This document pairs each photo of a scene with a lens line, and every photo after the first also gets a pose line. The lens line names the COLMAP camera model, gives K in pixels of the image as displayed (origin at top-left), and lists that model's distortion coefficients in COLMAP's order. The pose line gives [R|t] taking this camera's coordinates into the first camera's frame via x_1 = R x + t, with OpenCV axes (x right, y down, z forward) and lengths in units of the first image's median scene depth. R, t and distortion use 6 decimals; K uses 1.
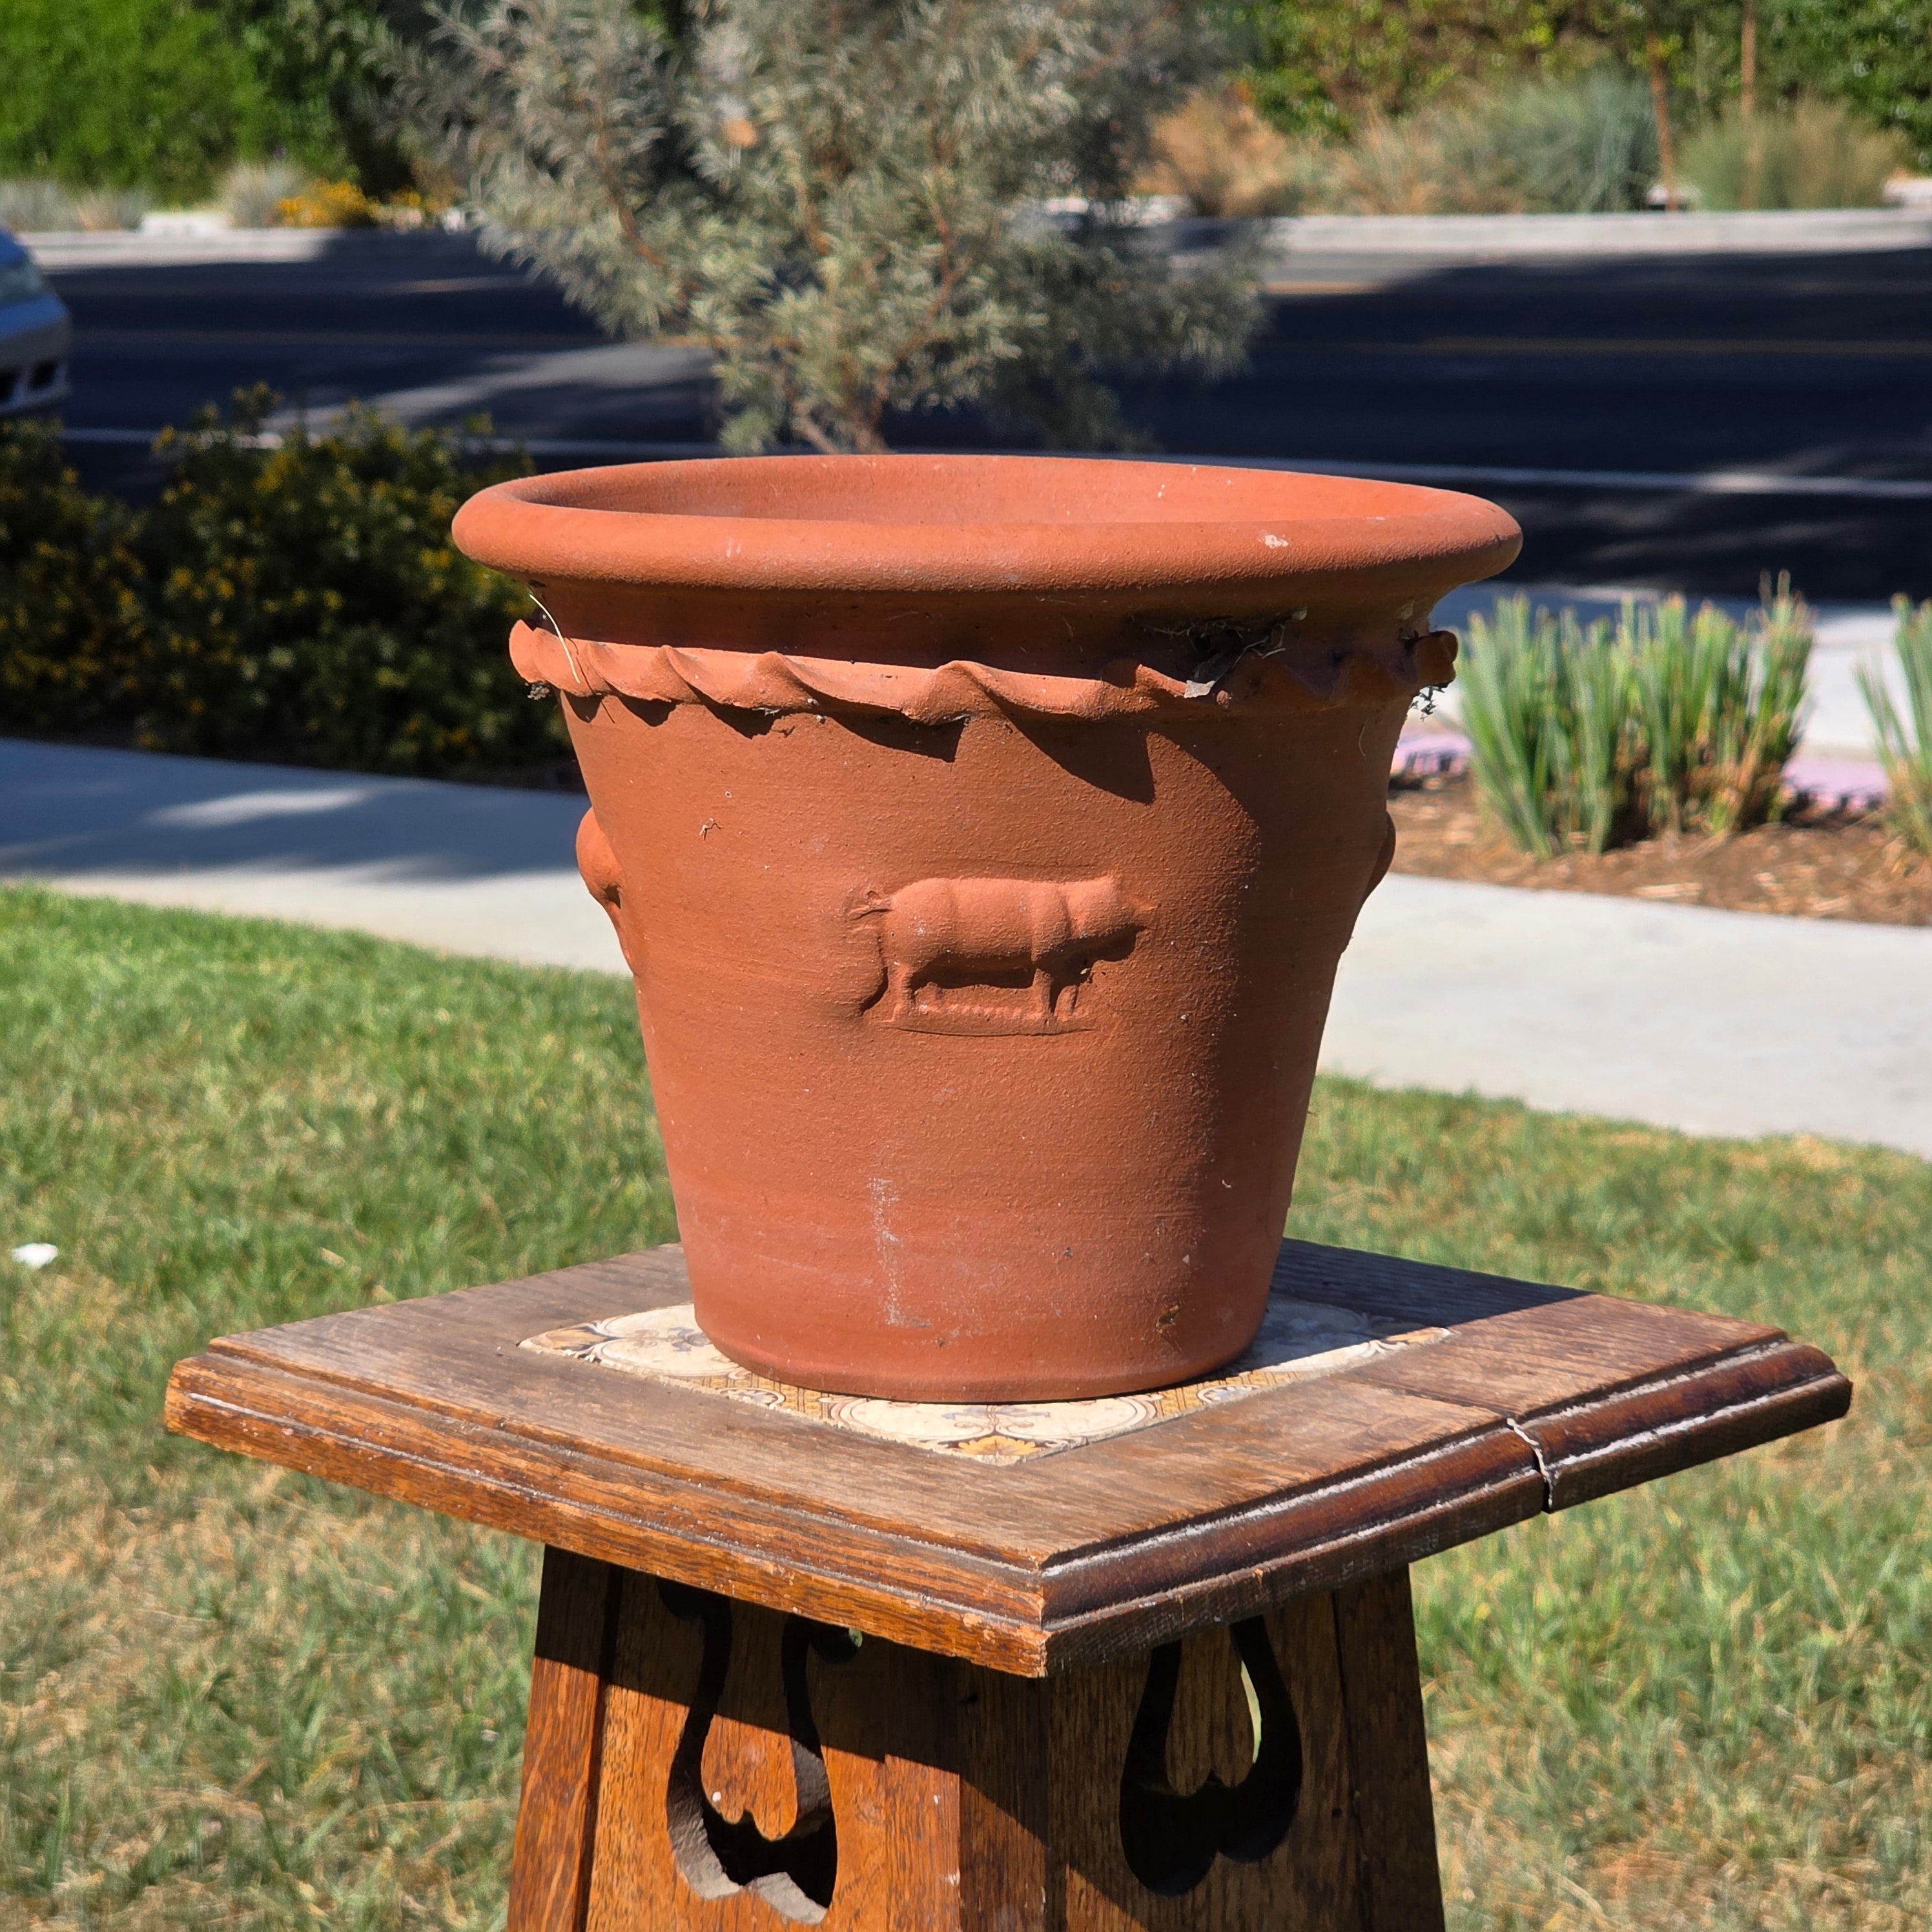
lens RADIAL K [[5337.5, 0, 1036.1], [0, 5337.5, 1143.0], [0, 0, 1]] dist [-0.040002, 0.000000]
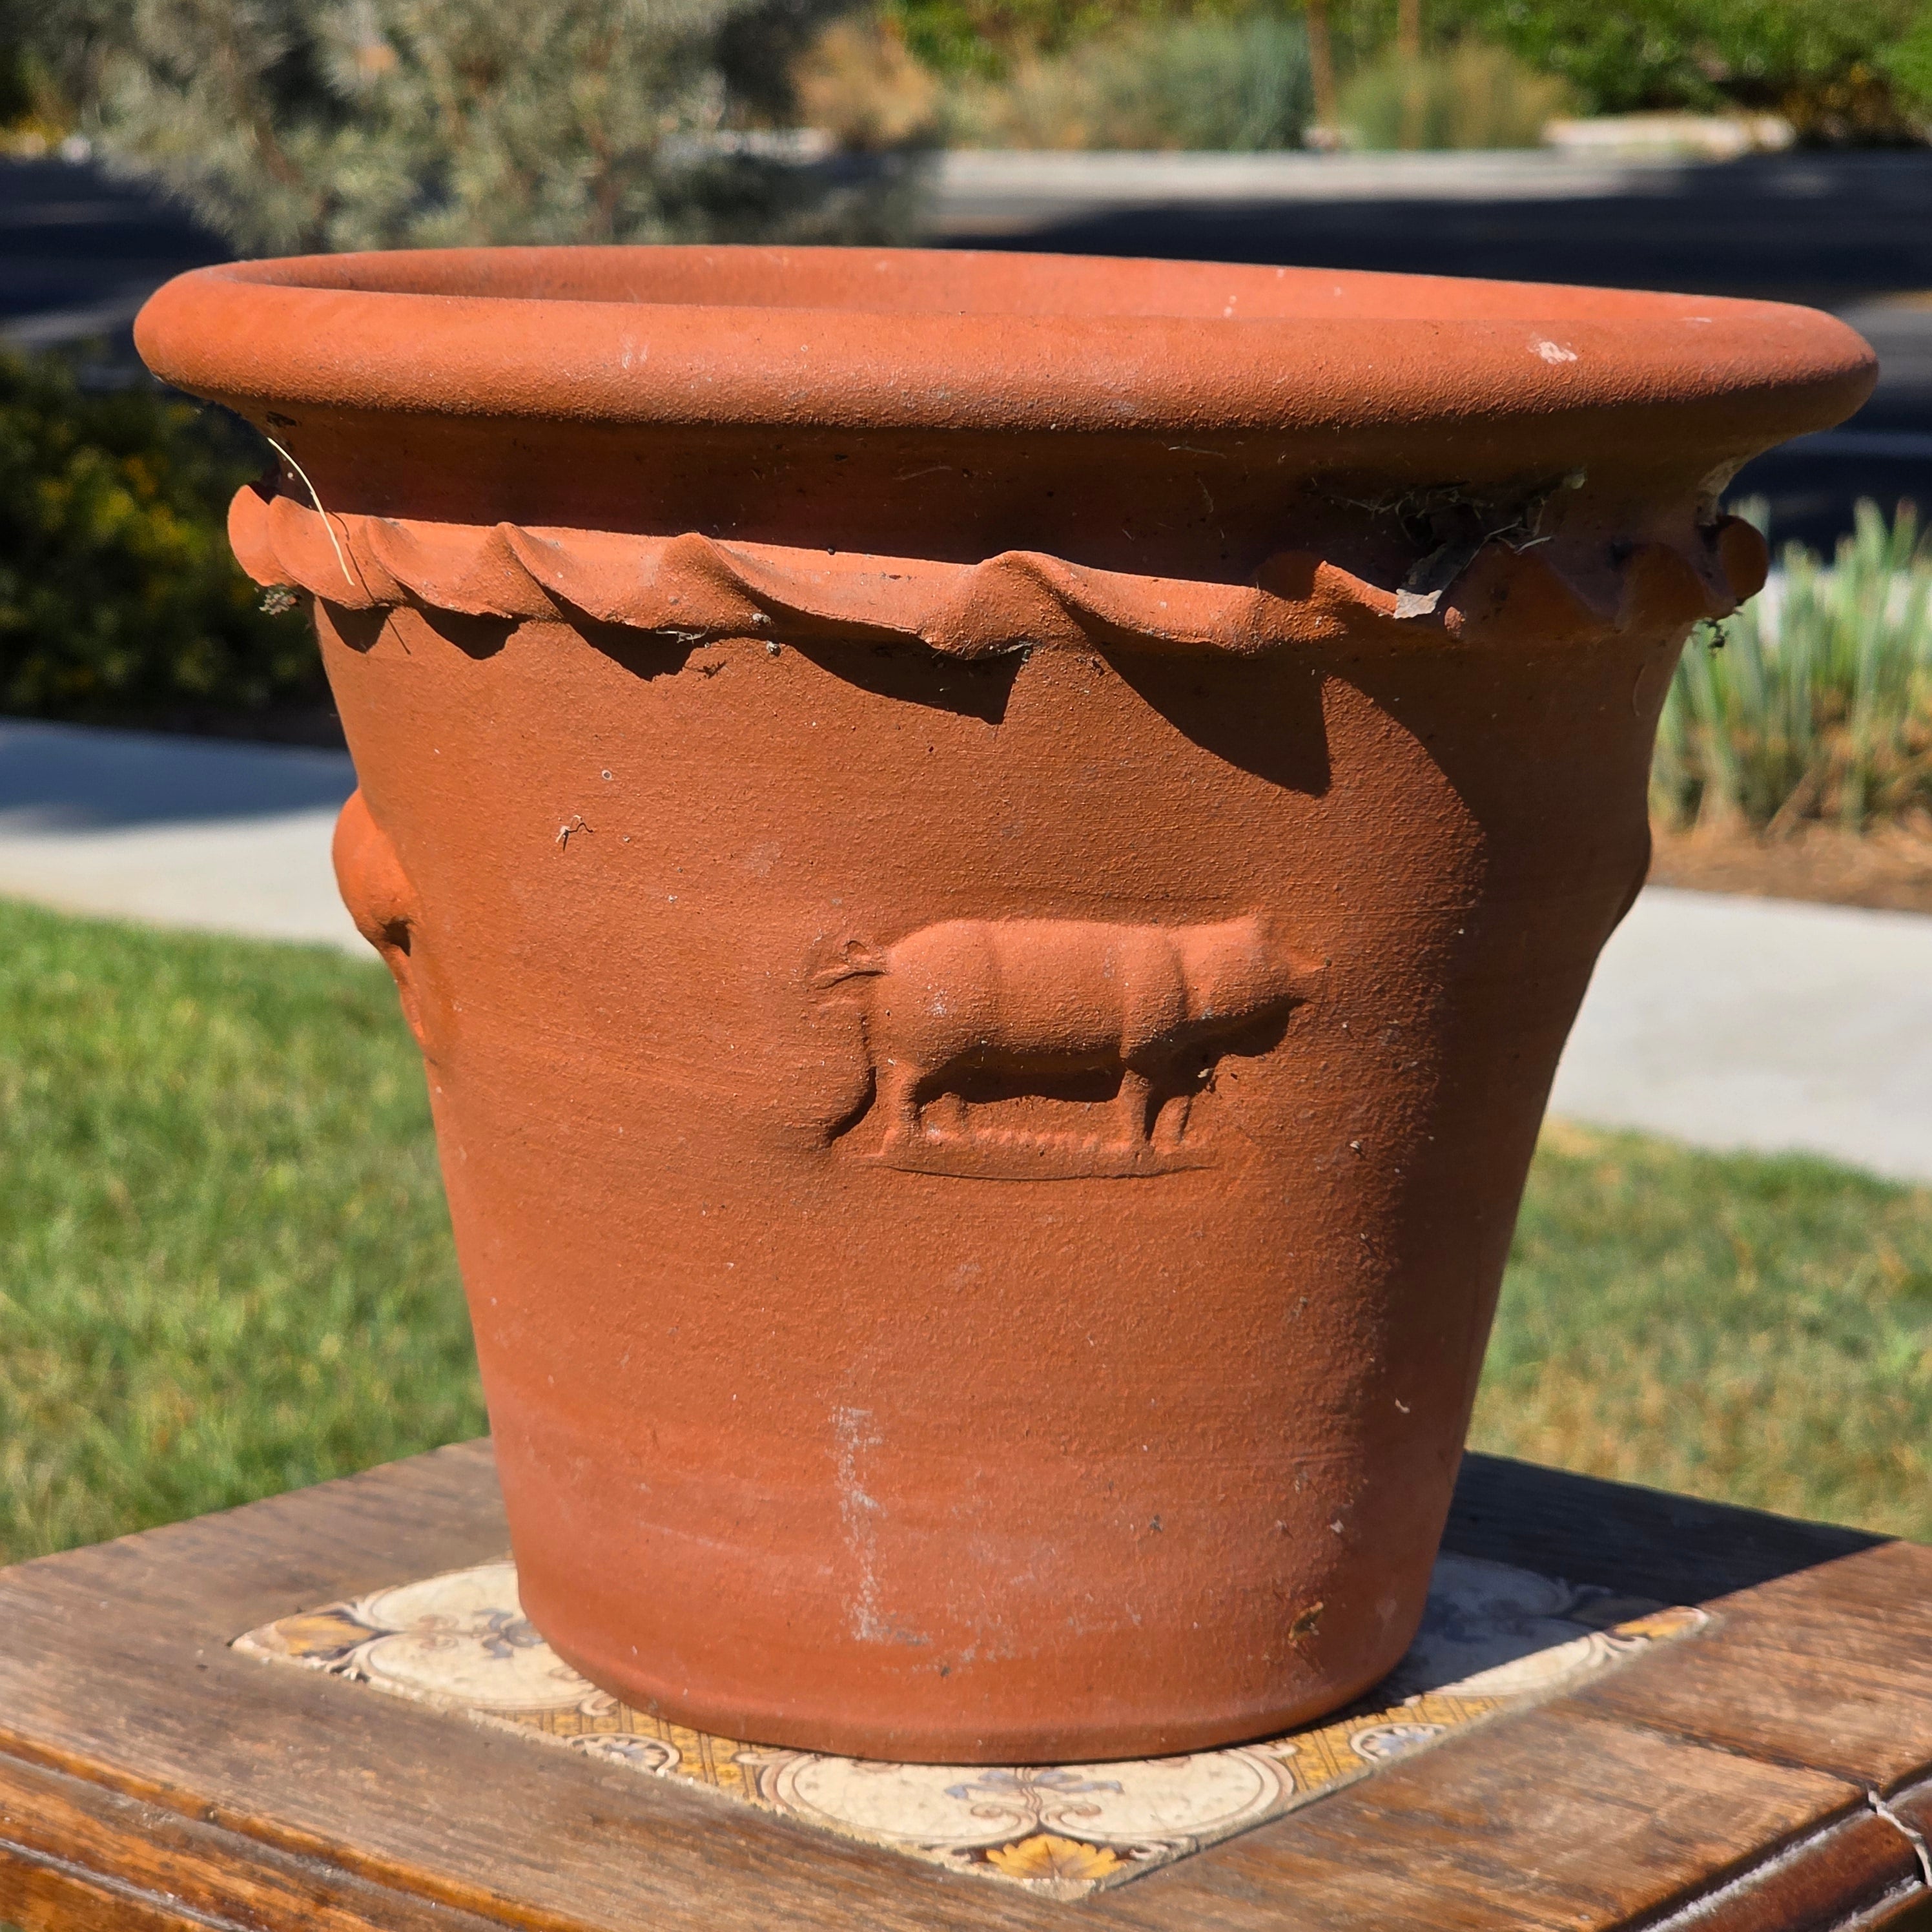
lens RADIAL K [[5266.1, 0, 1059.7], [0, 5266.1, 1008.1], [0, 0, 1]] dist [0.105370, 0.000000]
pose [[0.997055, 0.003810, 0.076598, -0.051293], [-0.002686, 0.999887, -0.014777, -0.029799], [-0.076645, 0.014527, 0.996953, 0.398855]]
